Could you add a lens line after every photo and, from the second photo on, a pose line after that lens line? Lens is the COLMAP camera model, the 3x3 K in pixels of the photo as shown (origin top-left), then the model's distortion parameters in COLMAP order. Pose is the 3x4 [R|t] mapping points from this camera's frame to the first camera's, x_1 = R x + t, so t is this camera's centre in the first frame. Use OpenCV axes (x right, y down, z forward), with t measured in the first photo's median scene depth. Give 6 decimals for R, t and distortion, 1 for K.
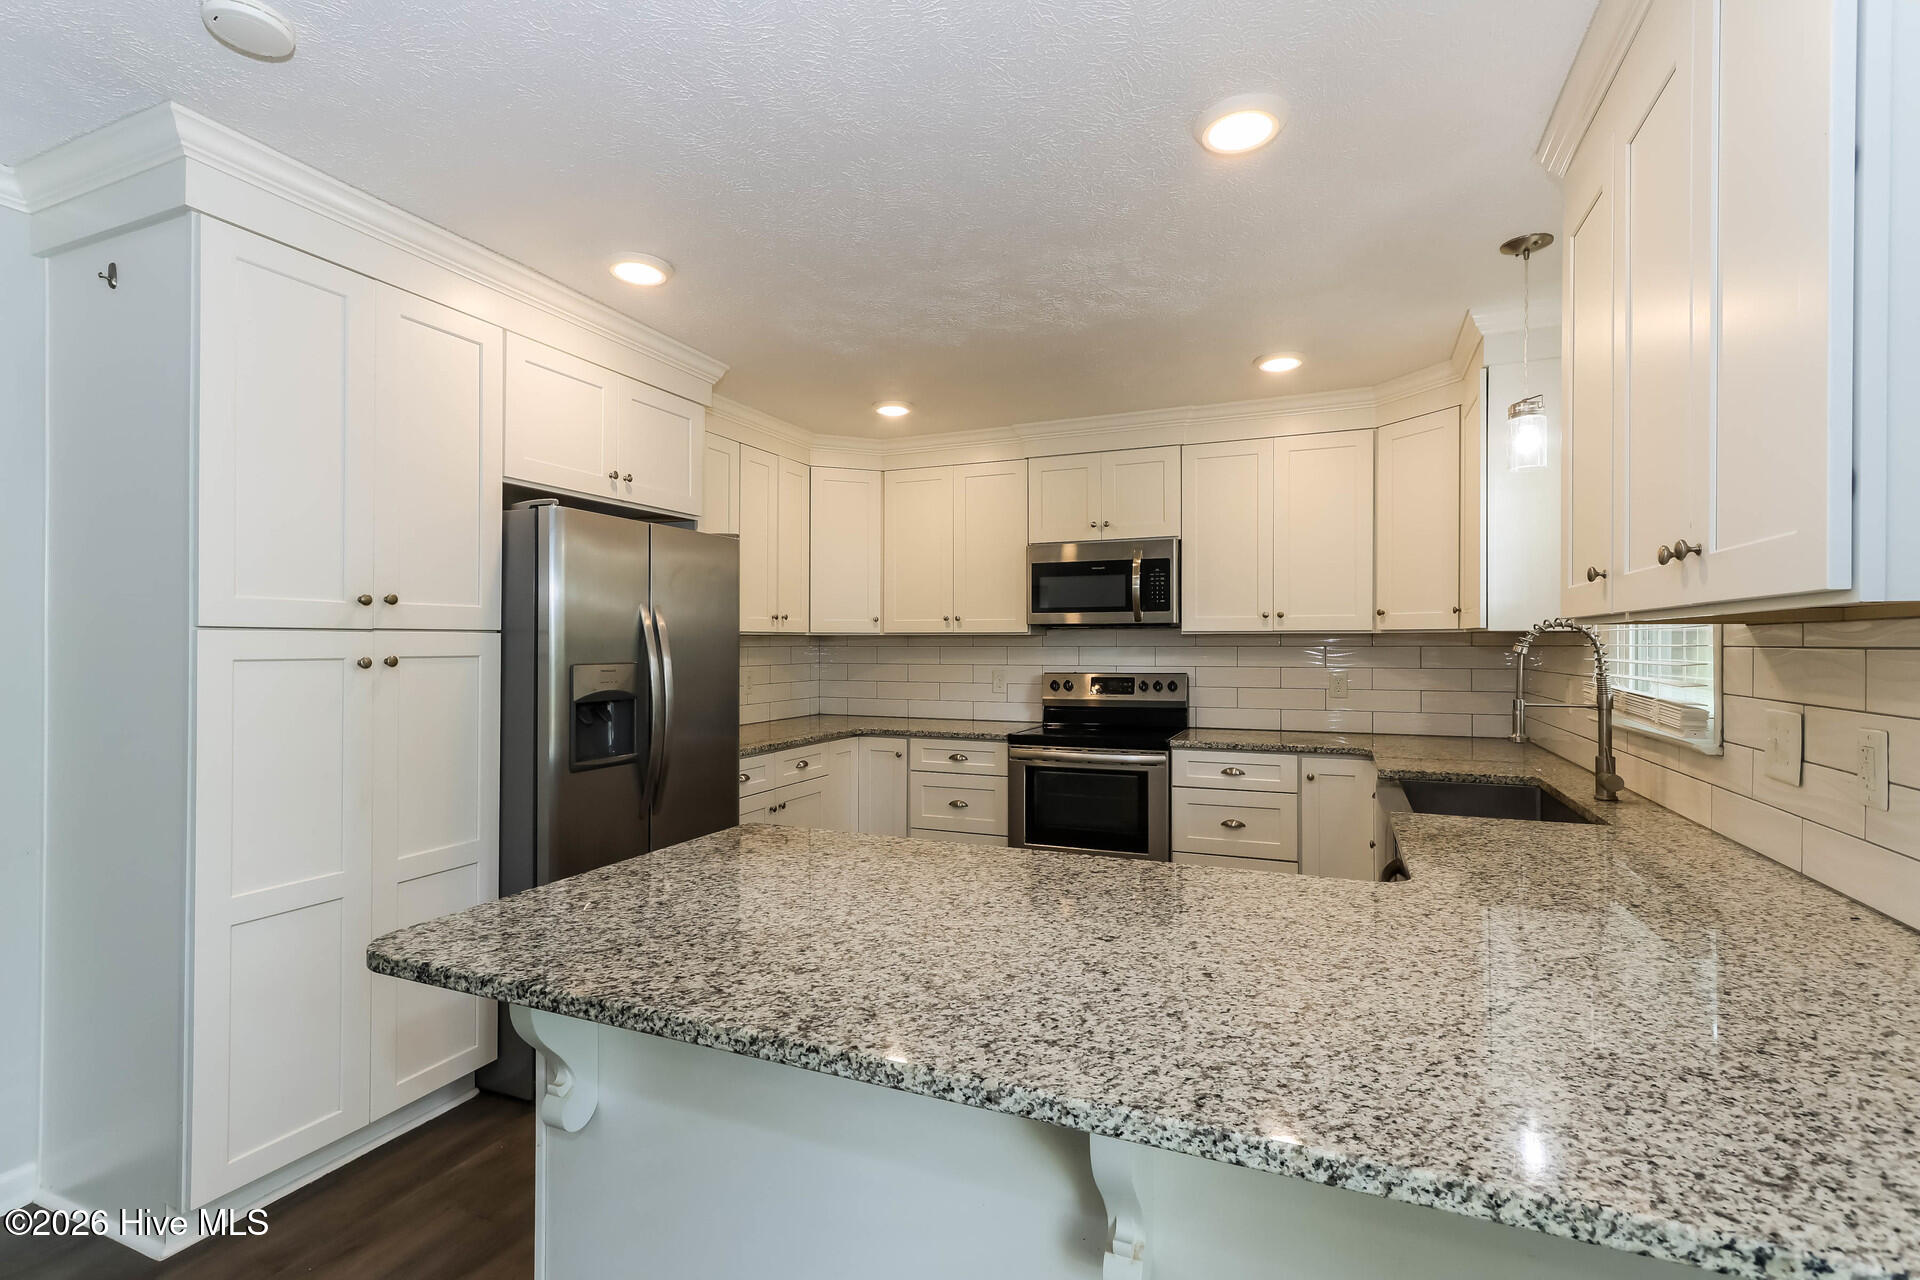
lens RADIAL K [[853.9, 0, 935.7], [0, 853.9, 649.8], [0, 0, 1]] dist [0.001664, 0.000131]
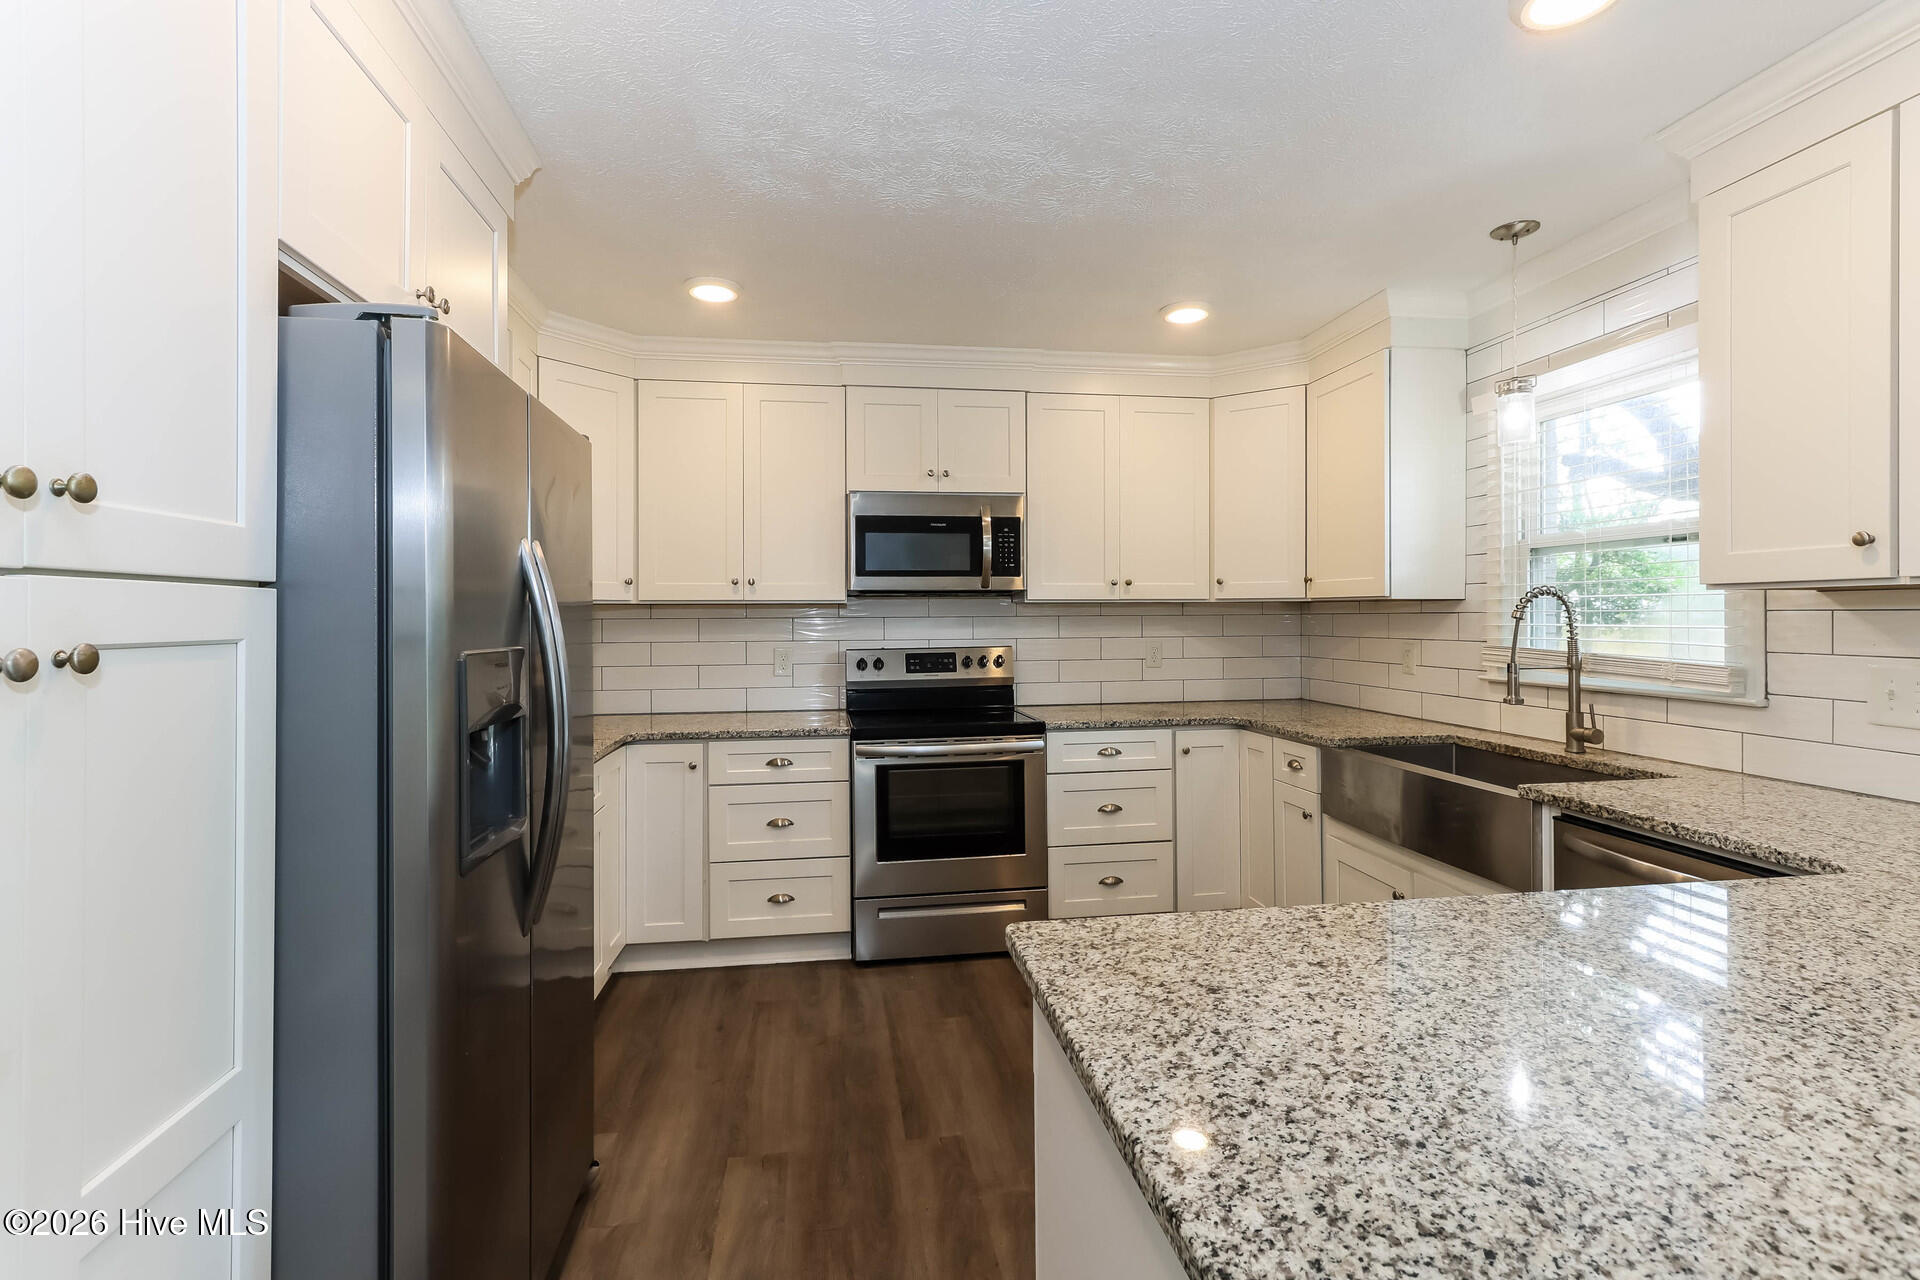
lens RADIAL K [[884.9, 0, 949.1], [0, 884.9, 624.1], [0, 0, 1]] dist [-0.000572, 0.000498]
pose [[0.851458, -0.008807, 0.524349, -0.271895], [0.008091, 0.999961, 0.003656, -0.000011], [-0.524360, 0.001130, 0.851496, 0.252501]]
